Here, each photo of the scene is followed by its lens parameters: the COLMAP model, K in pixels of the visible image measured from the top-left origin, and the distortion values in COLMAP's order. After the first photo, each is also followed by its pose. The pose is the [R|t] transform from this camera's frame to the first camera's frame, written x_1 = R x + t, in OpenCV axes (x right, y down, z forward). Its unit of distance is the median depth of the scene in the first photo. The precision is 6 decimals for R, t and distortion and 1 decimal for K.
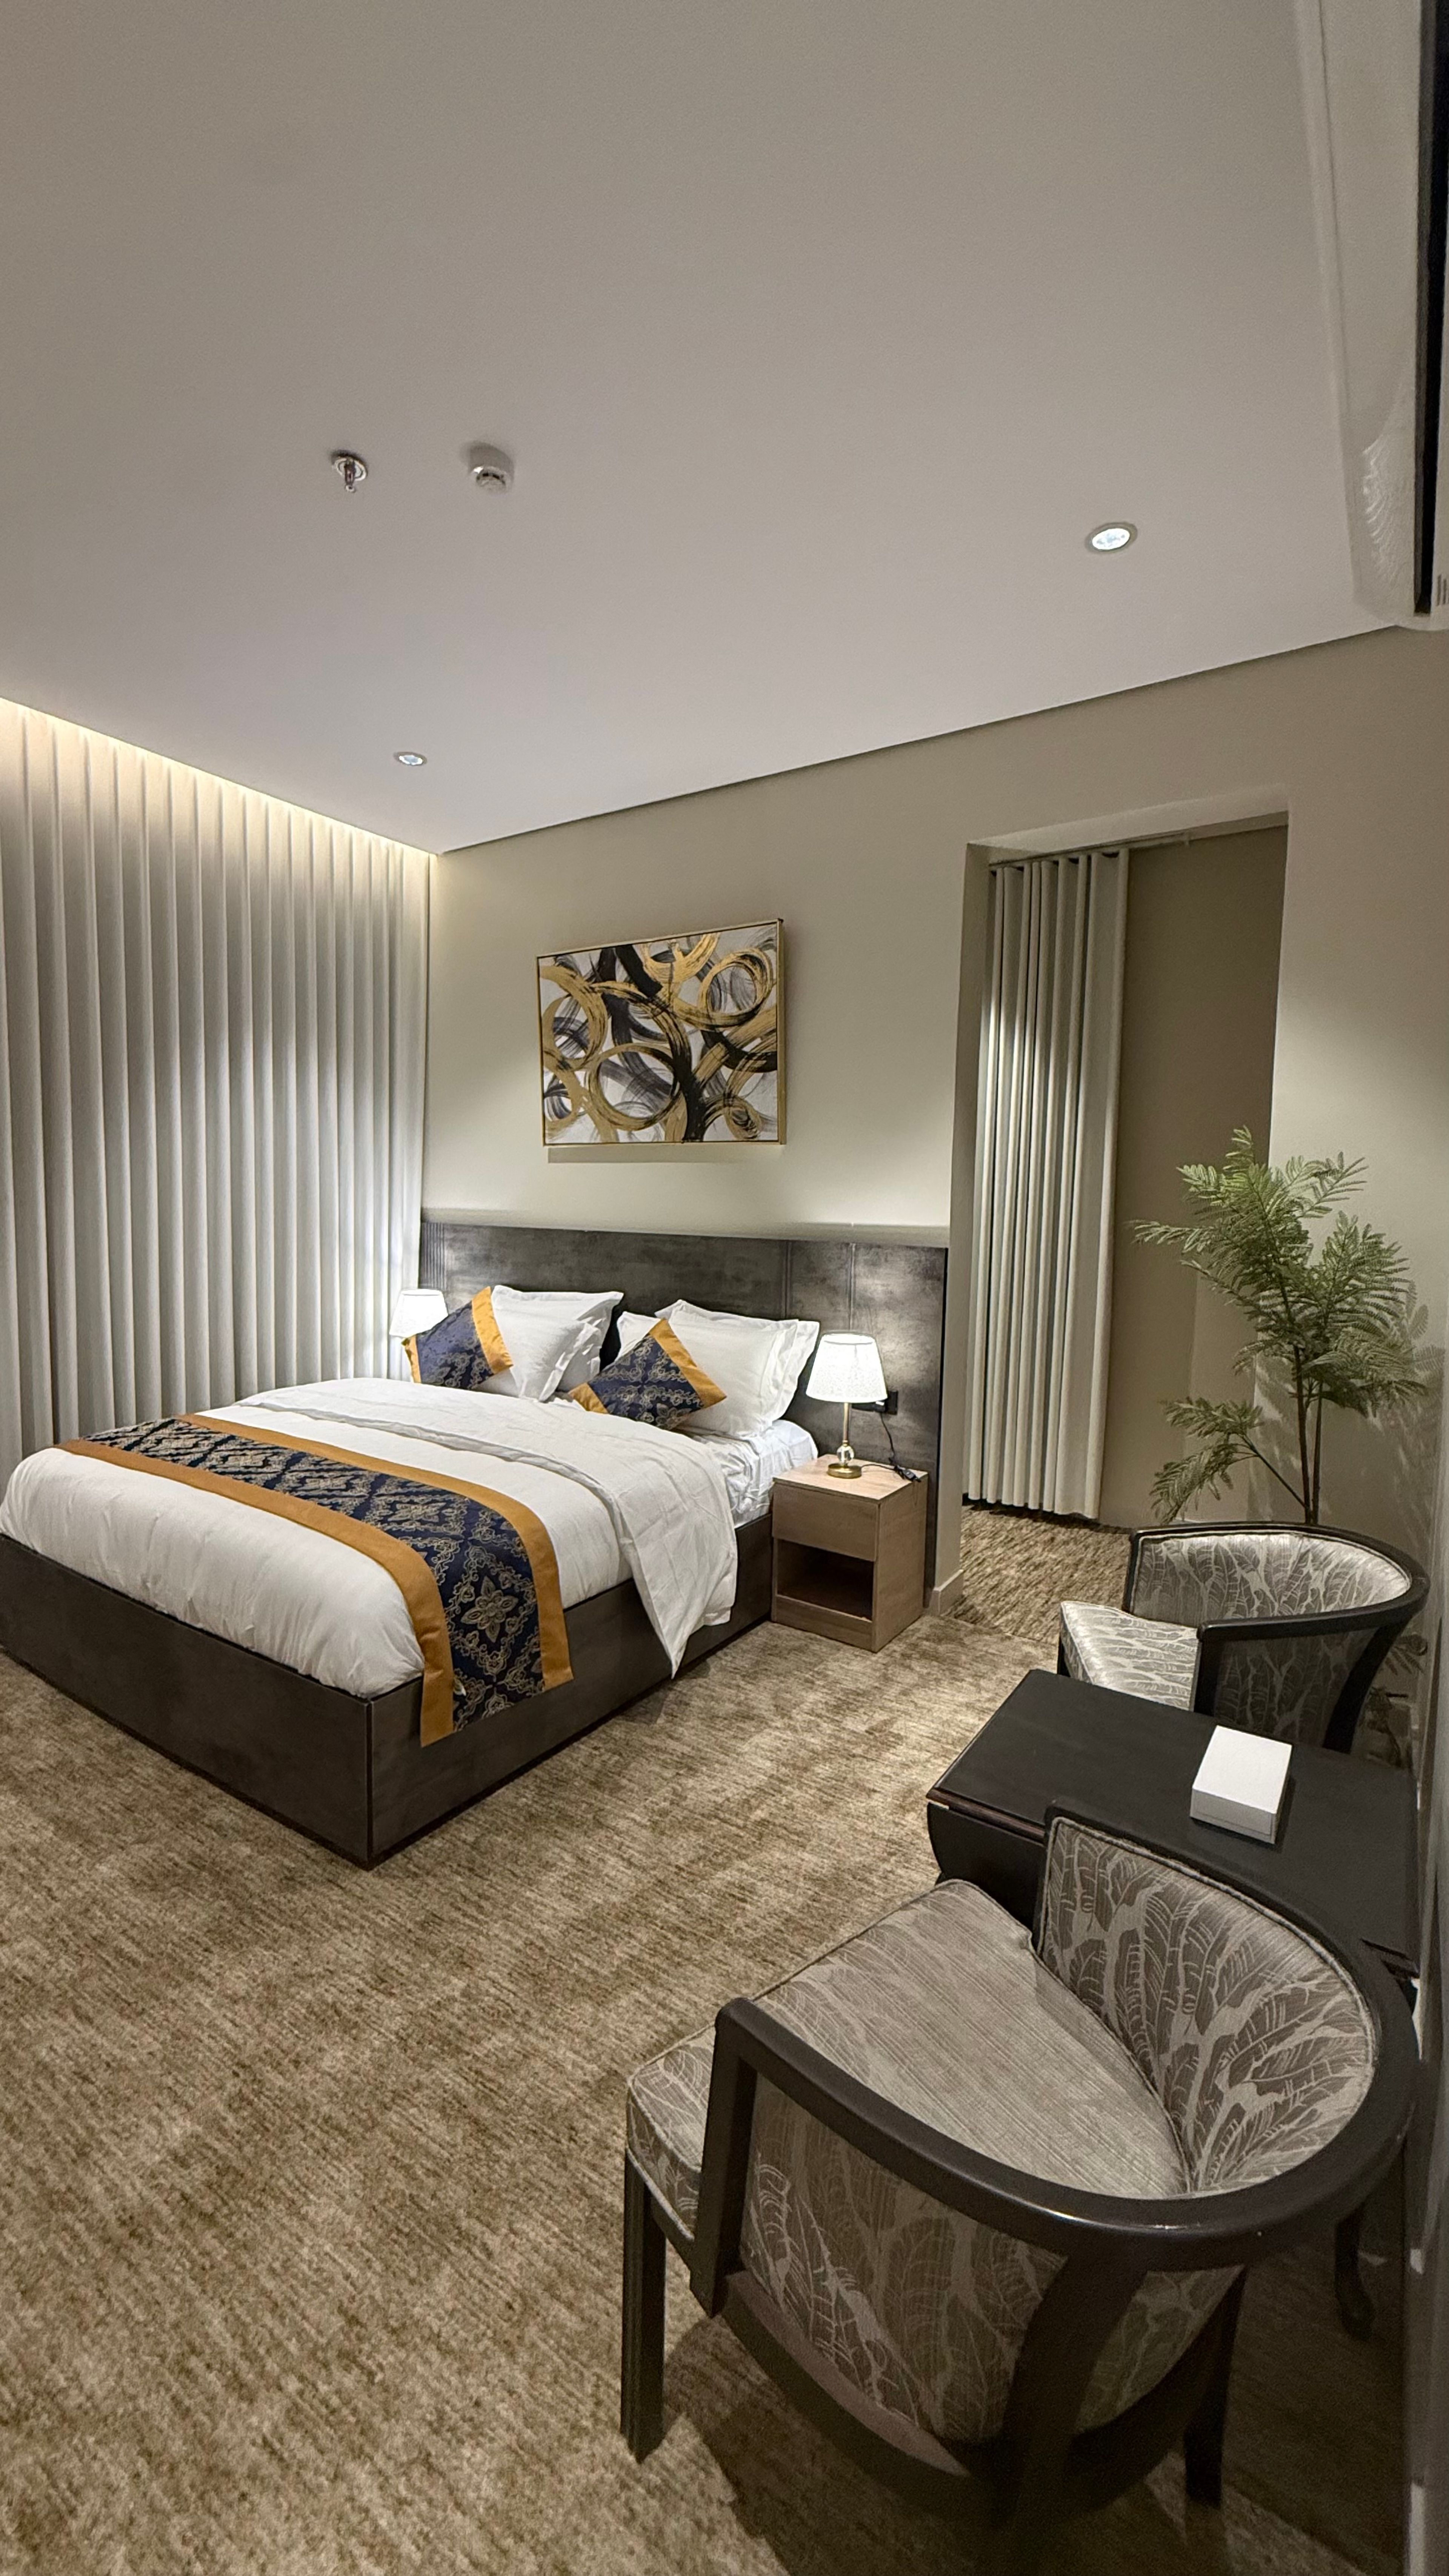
lens RADIAL K [[1020.2, 0, 733.4], [0, 1020.2, 1273.4], [0, 0, 1]] dist [-0.000823, -0.000869]
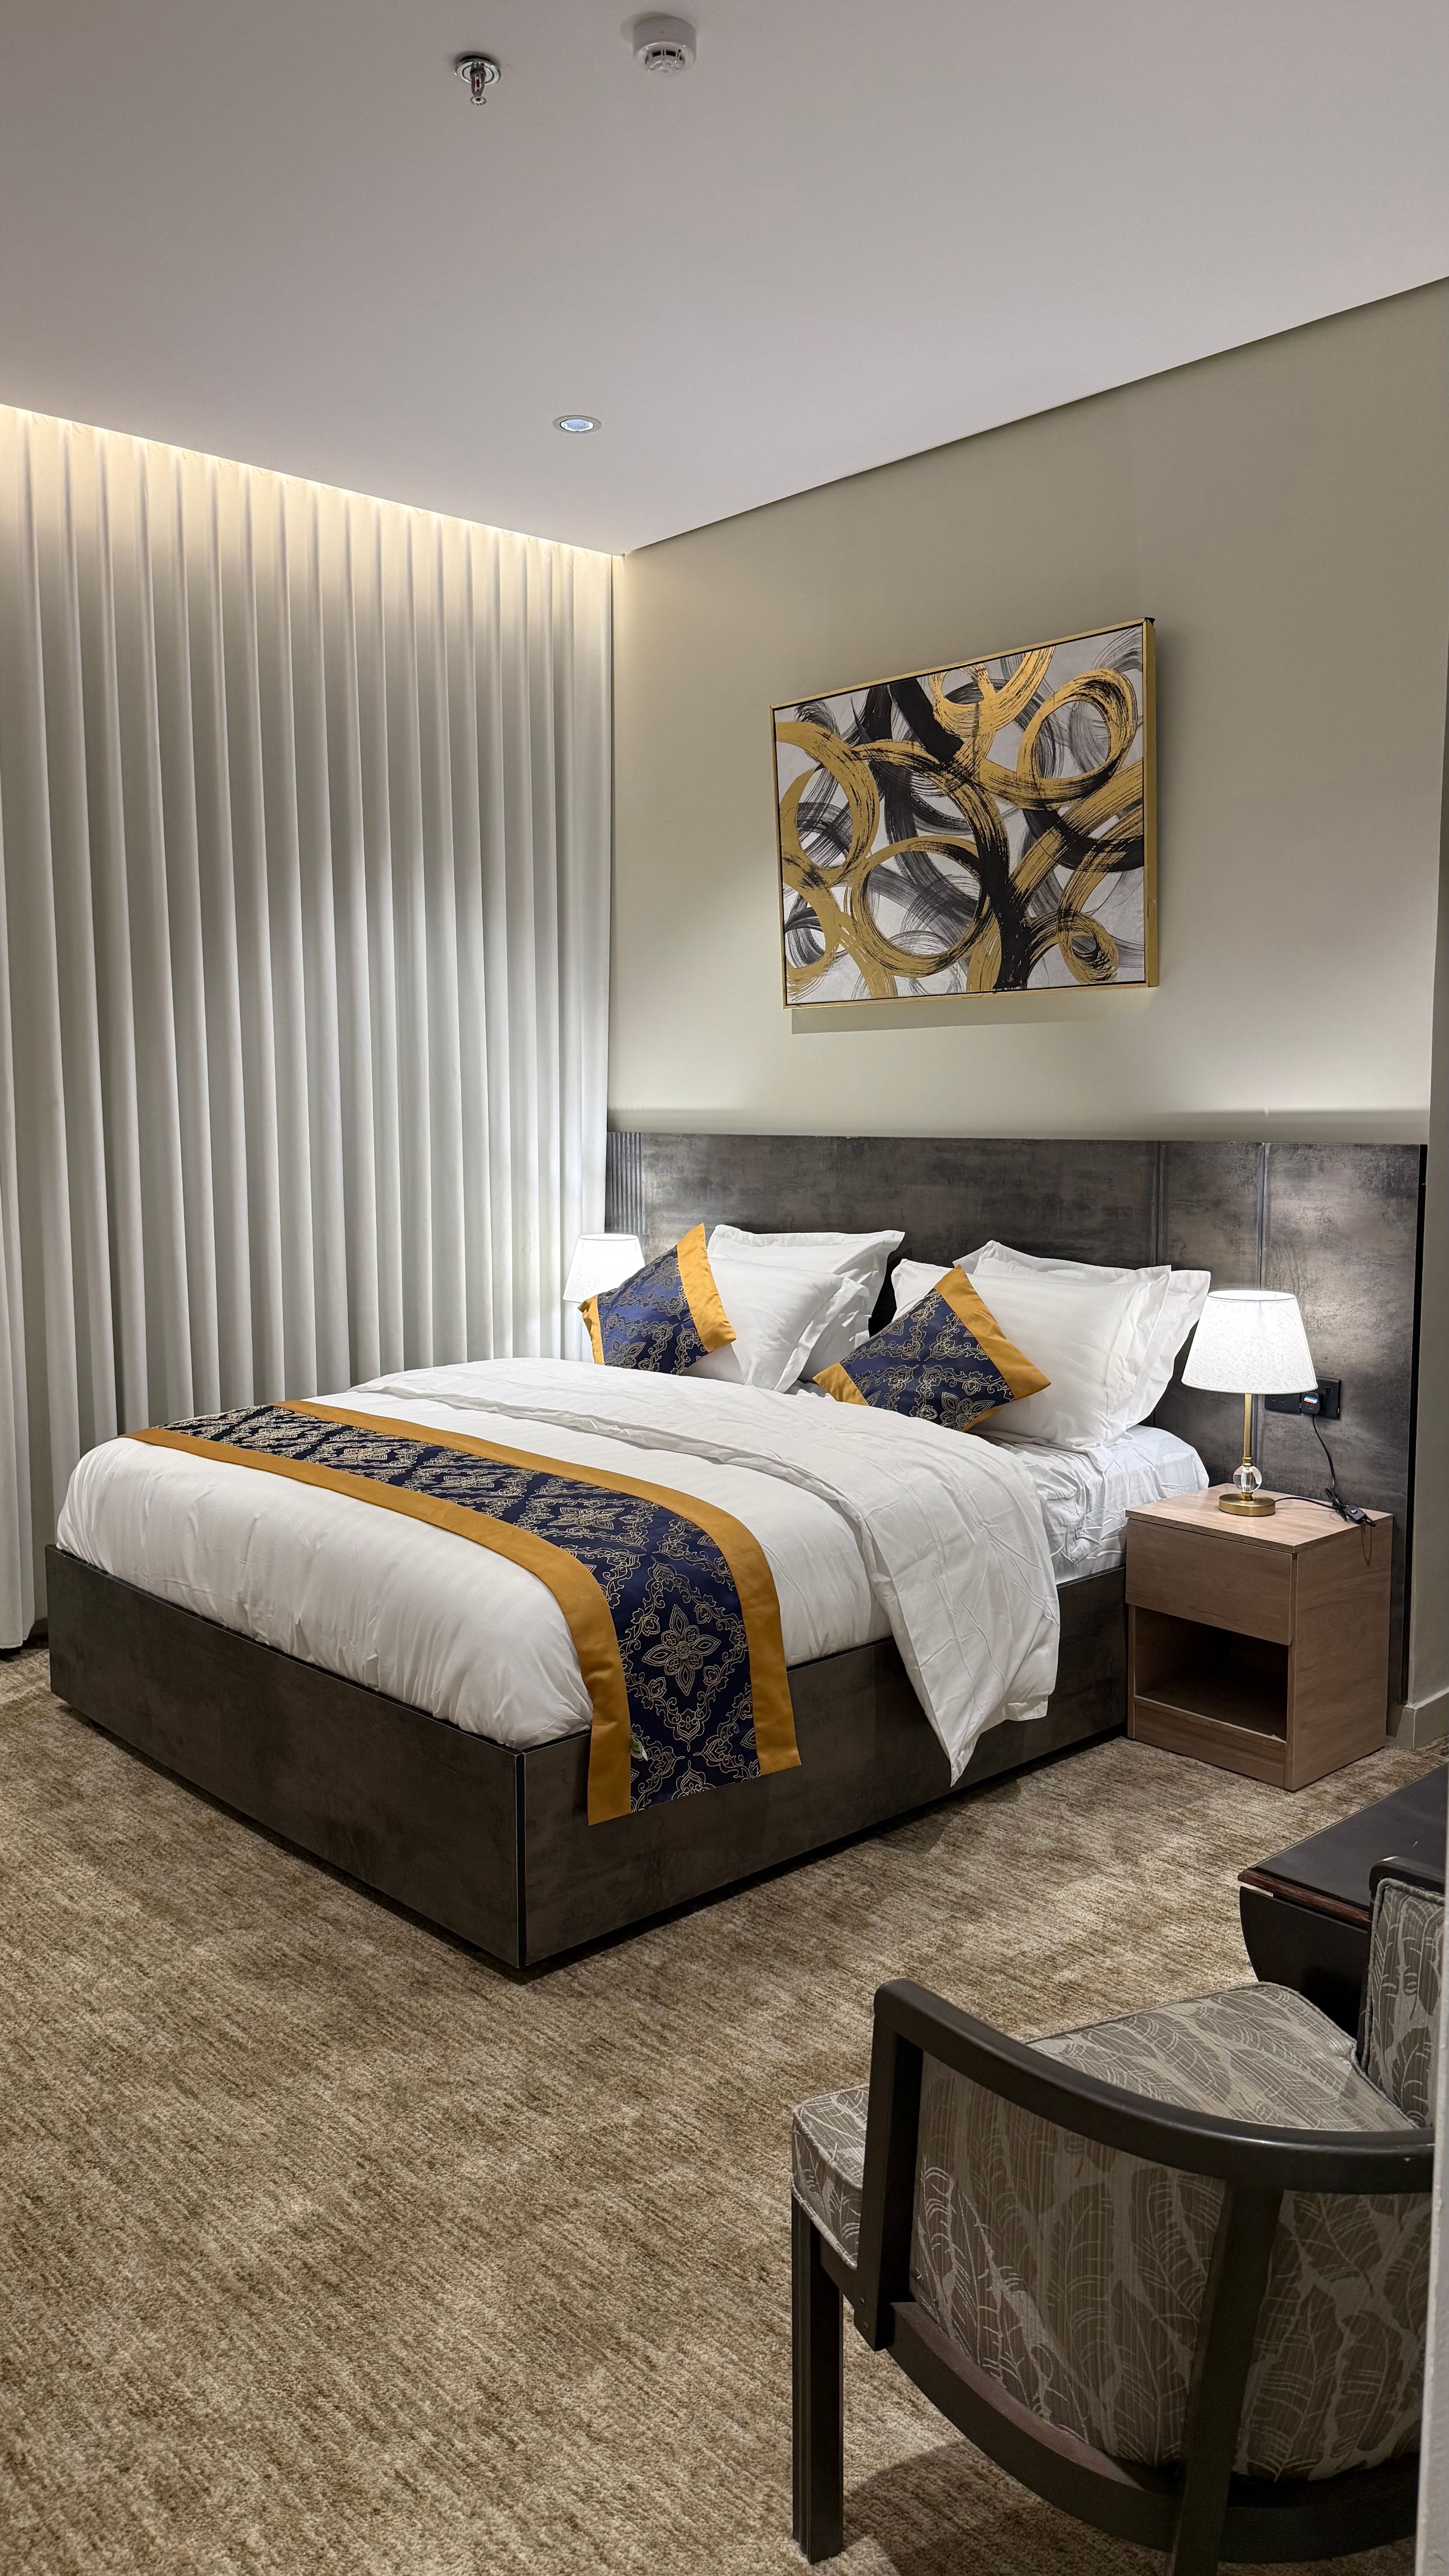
lens RADIAL K [[1796.2, 0, 727.4], [0, 1796.2, 1274.2], [0, 0, 1]] dist [0.107597, -0.176109]
pose [[0.970127, -0.002742, -0.242581, 0.104871], [0.008361, 0.999720, 0.022139, 0.036768], [0.242452, -0.023506, 0.969879, -0.226346]]
